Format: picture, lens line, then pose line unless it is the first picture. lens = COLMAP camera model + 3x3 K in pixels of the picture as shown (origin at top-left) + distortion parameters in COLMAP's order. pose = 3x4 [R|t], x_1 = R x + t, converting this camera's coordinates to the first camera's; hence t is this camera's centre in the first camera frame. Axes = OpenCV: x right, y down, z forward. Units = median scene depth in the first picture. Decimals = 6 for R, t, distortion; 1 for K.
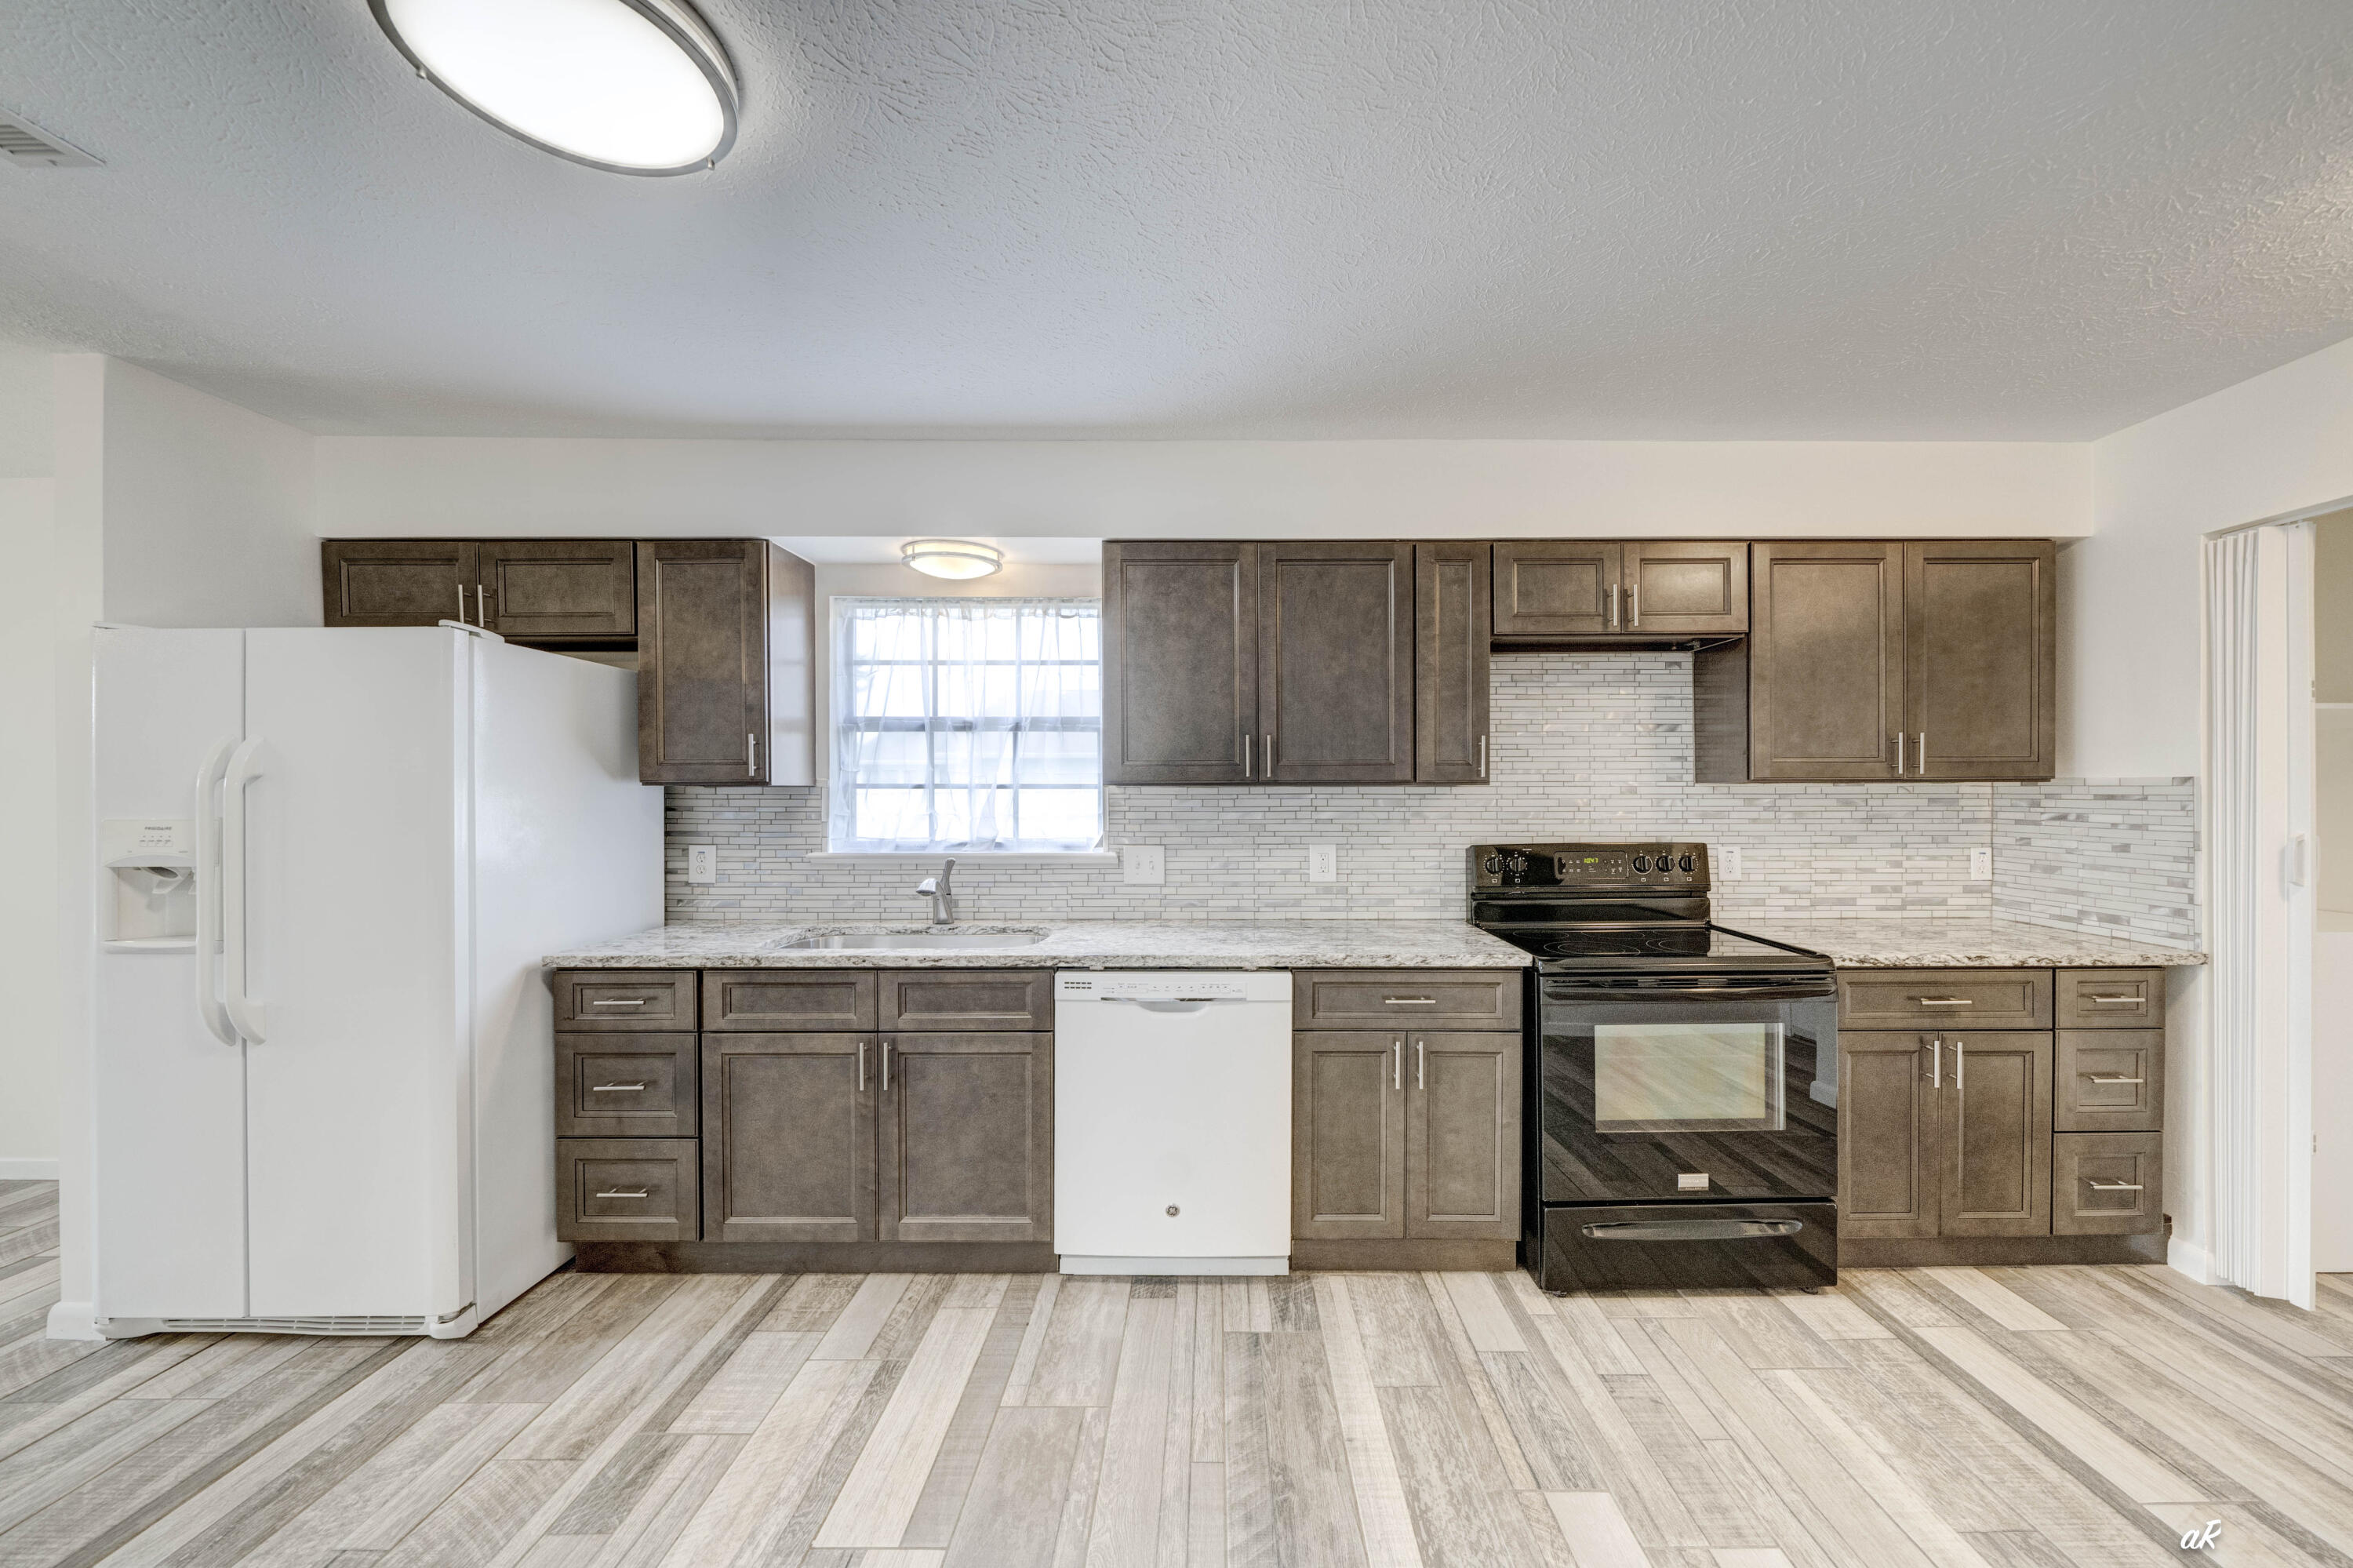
lens RADIAL K [[847.2, 0, 1175.5], [0, 847.2, 793.8], [0, 0, 1]] dist [-0.003981, -0.000540]
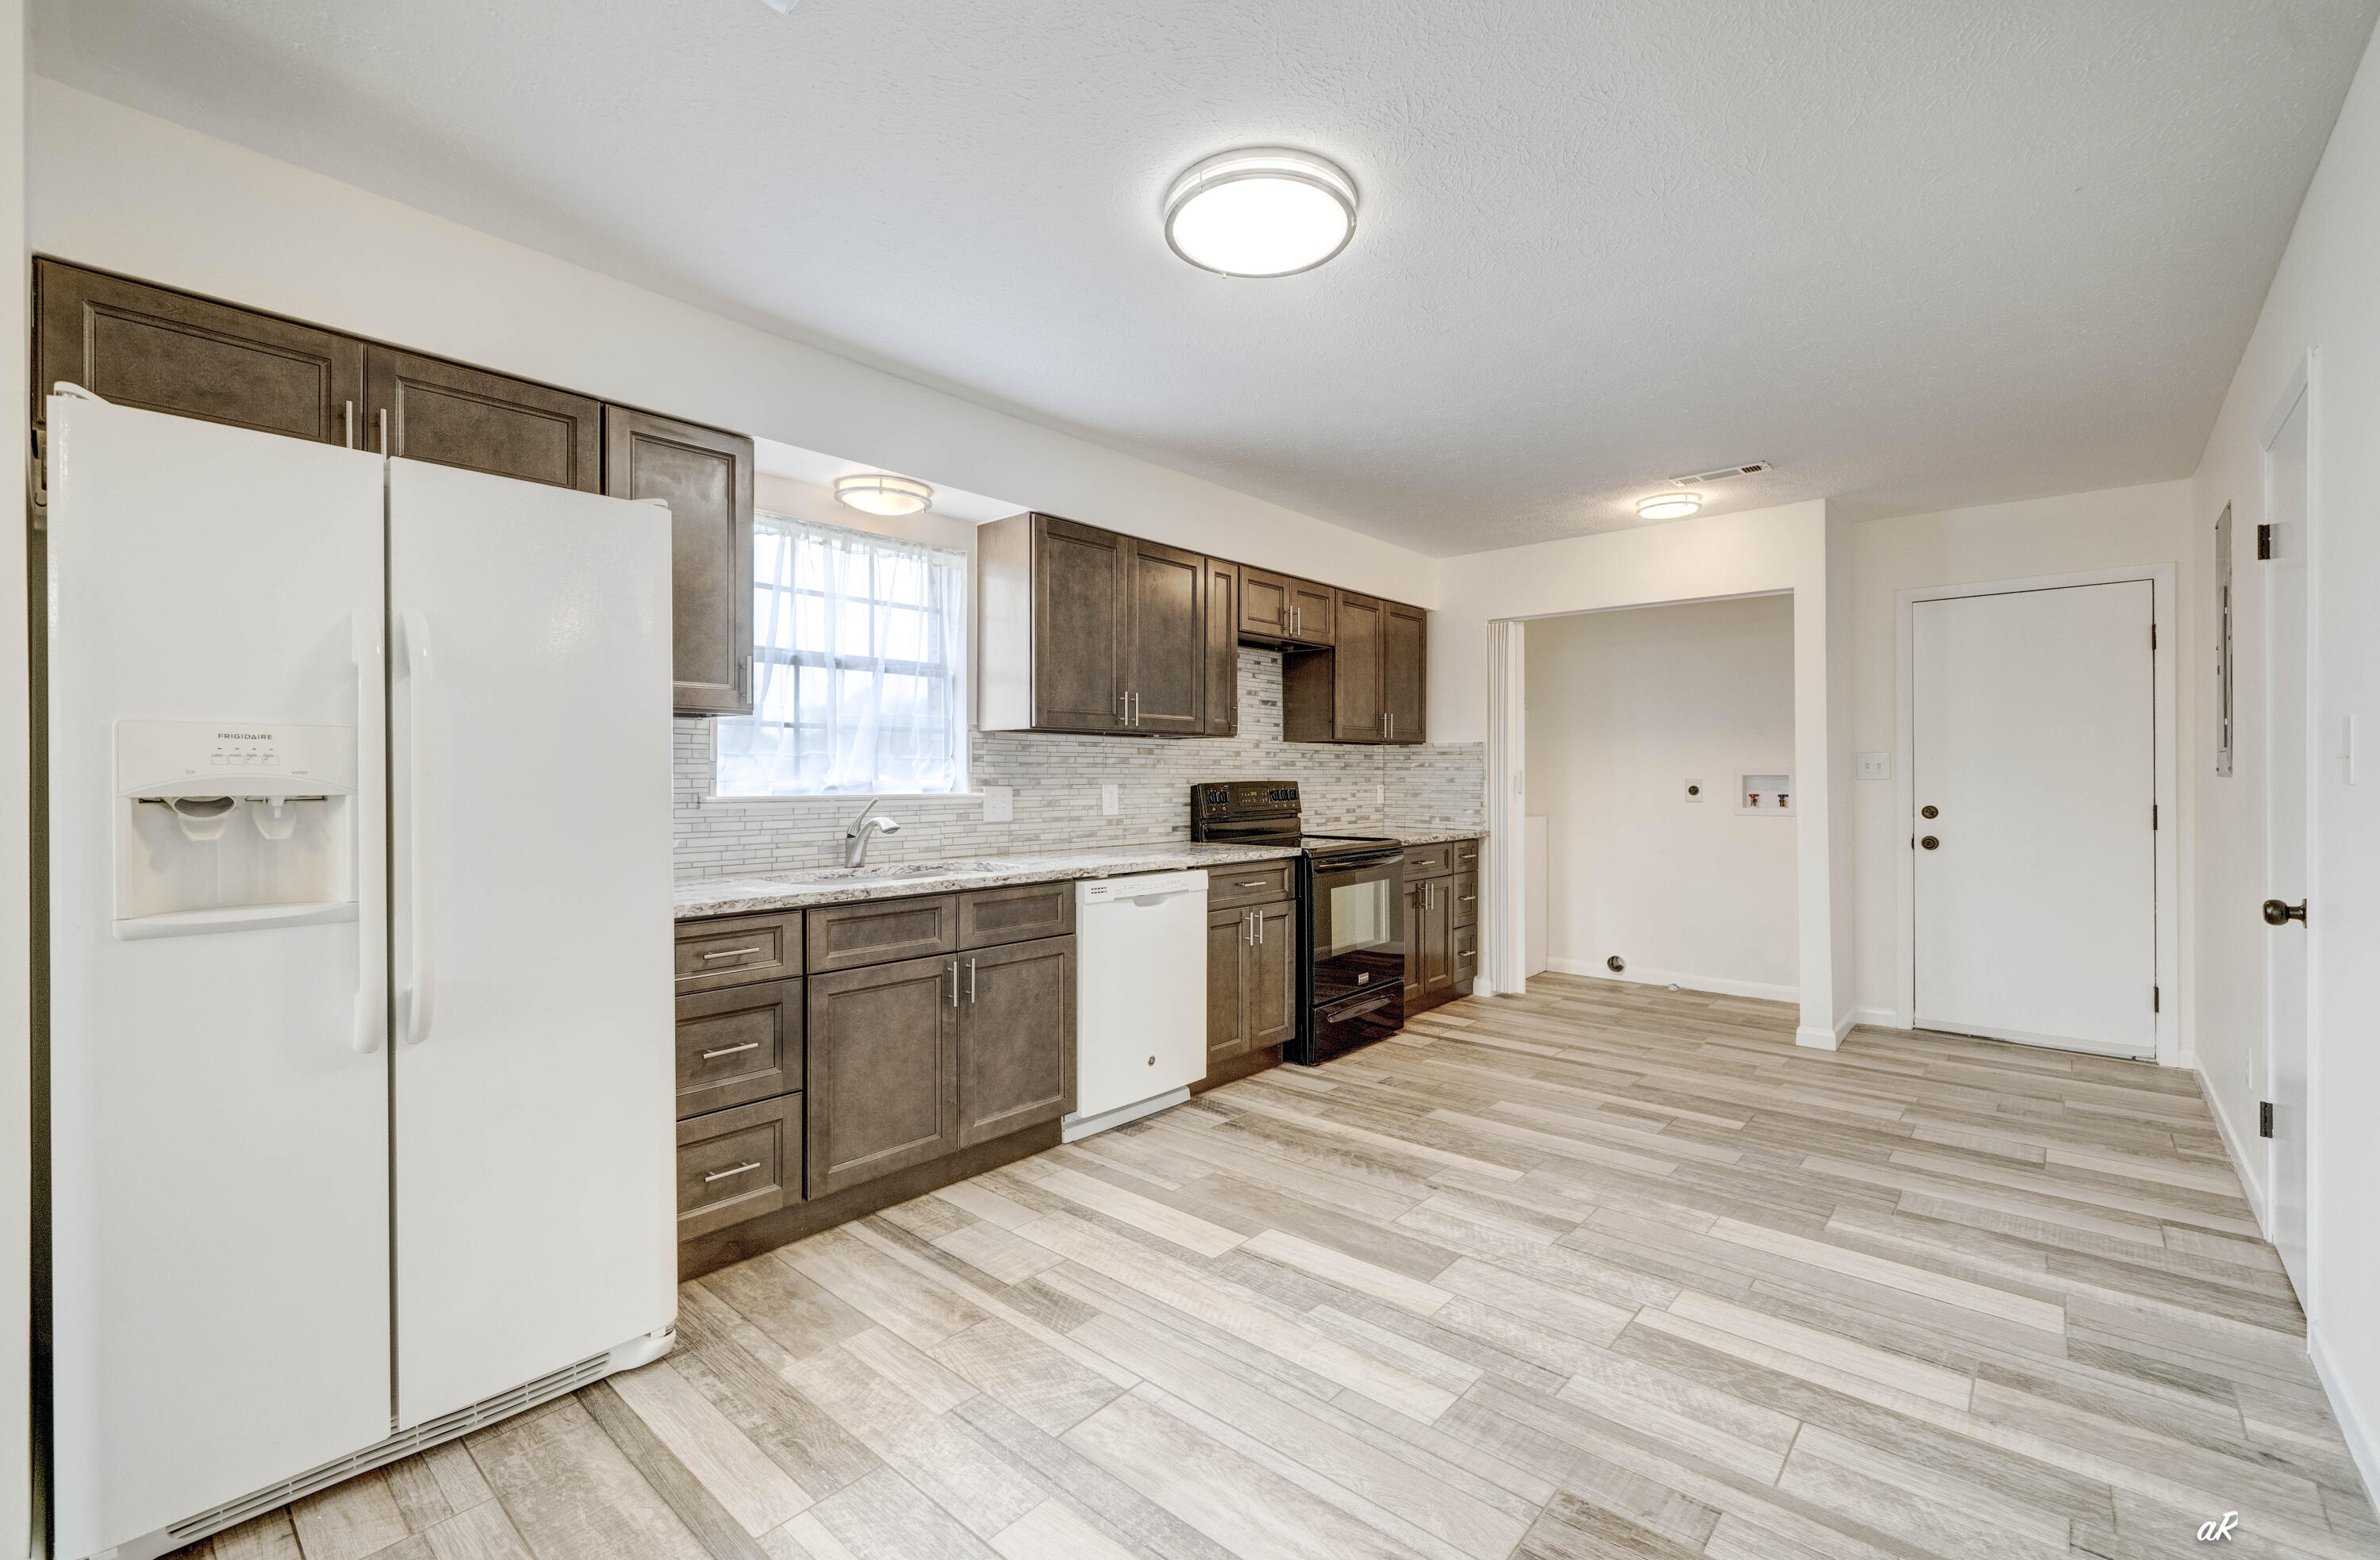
lens RADIAL K [[1021.5, 0, 1166.3], [0, 1021.5, 771.1], [0, 0, 1]] dist [0.000711, -0.000544]
pose [[0.666925, 0.002664, 0.745120, -1.058554], [-0.000307, 0.999995, -0.003300, 0.055698], [-0.745125, 0.001972, 0.666922, -0.043902]]
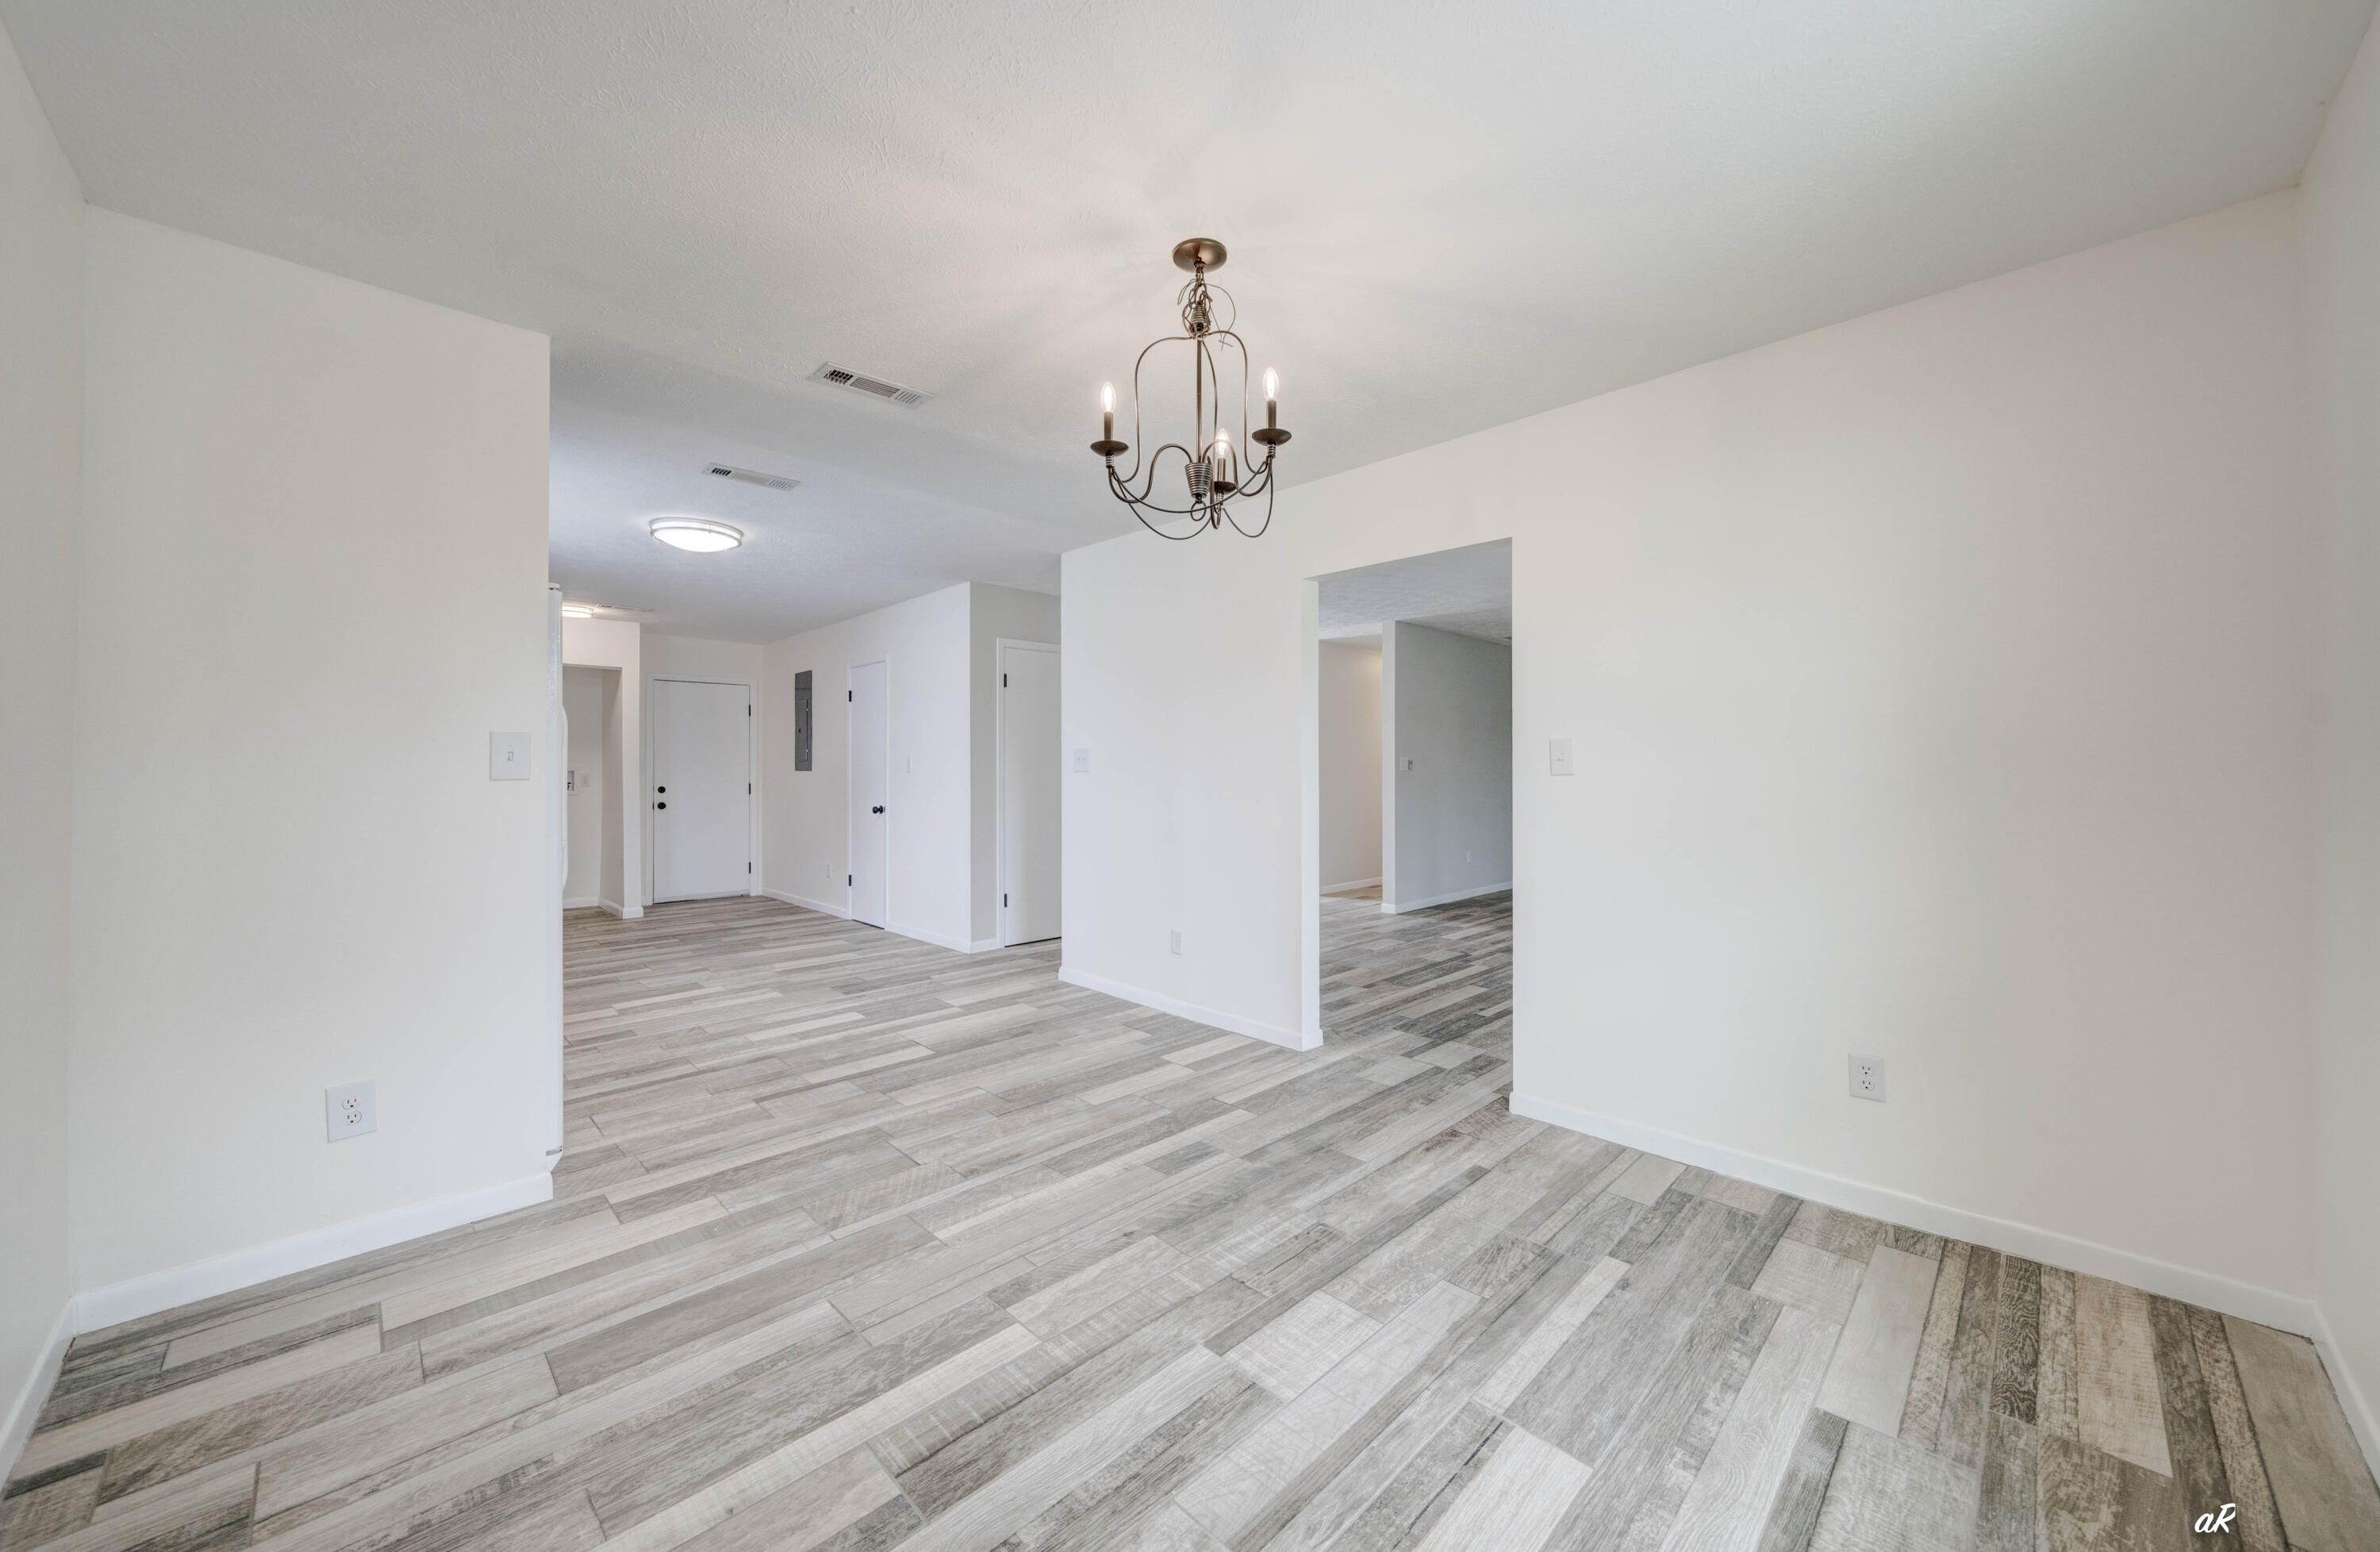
lens RADIAL K [[881.7, 0, 1171.9], [0, 881.7, 783.1], [0, 0, 1]] dist [-0.003785, -0.000048]
pose [[-0.666741, -0.010761, 0.745212, -2.293050], [0.001779, 0.999870, 0.016030, 0.054449], [-0.745287, 0.012014, -0.666635, 0.941590]]
